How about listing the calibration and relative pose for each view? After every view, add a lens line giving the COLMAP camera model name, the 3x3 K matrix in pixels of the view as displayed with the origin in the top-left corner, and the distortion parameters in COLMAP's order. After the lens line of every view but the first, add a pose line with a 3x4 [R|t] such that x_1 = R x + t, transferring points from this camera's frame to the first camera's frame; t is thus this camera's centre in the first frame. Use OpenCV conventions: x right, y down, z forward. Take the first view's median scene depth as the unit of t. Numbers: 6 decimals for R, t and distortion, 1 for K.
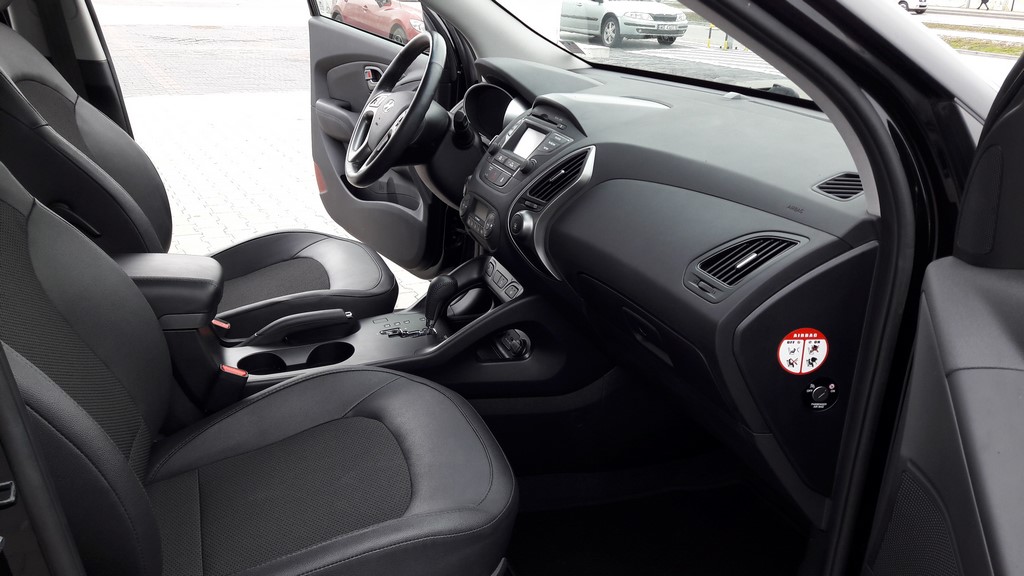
lens RADIAL K [[831.8, 0, 512.0], [0, 831.8, 288.0], [0, 0, 1]] dist [0.163409, -0.400947]
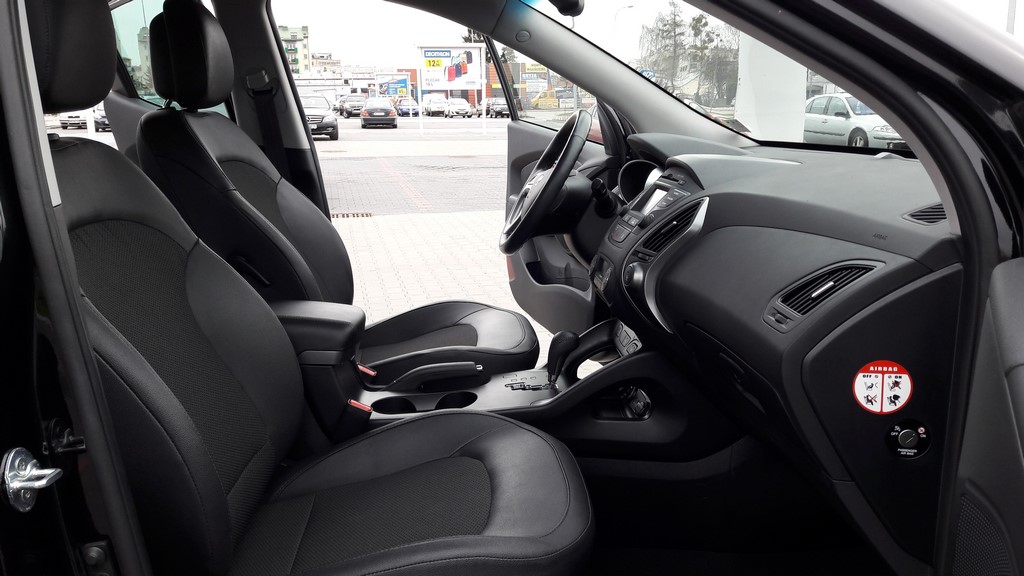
lens RADIAL K [[831.8, 0, 512.0], [0, 831.8, 288.0], [0, 0, 1]] dist [0.163409, -0.400947]
pose [[0.959049, 0.013587, -0.282914, 0.156675], [-0.053657, 0.989477, -0.134371, 0.080932], [0.278111, 0.144048, 0.949686, 0.008712]]
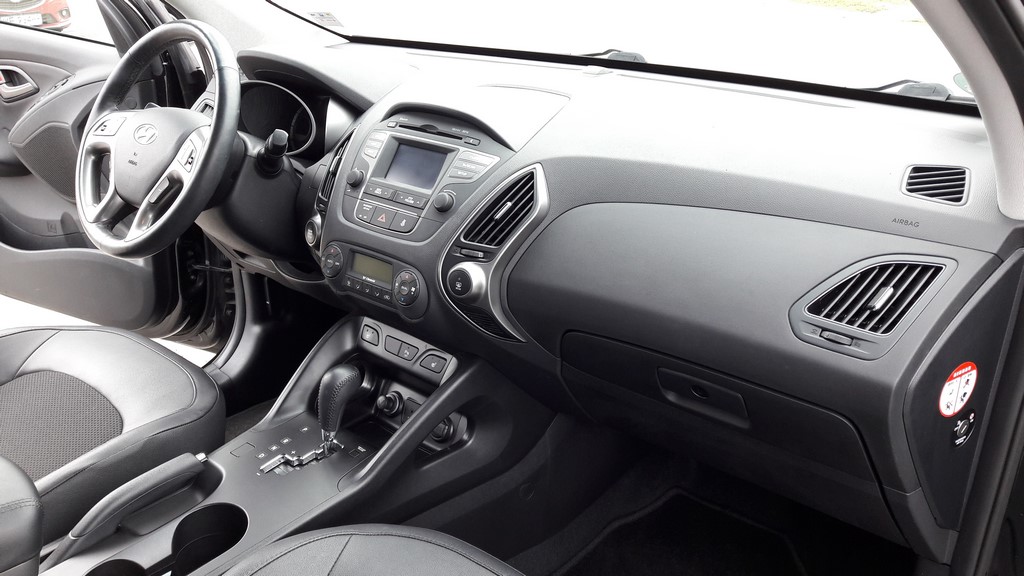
lens RADIAL K [[831.8, 0, 512.0], [0, 831.8, 288.0], [0, 0, 1]] dist [0.163409, -0.400947]
pose [[0.869860, -0.225276, 0.438855, -0.281430], [0.194858, 0.974201, 0.113853, -0.148657], [-0.453181, -0.013522, 0.891316, 0.322702]]
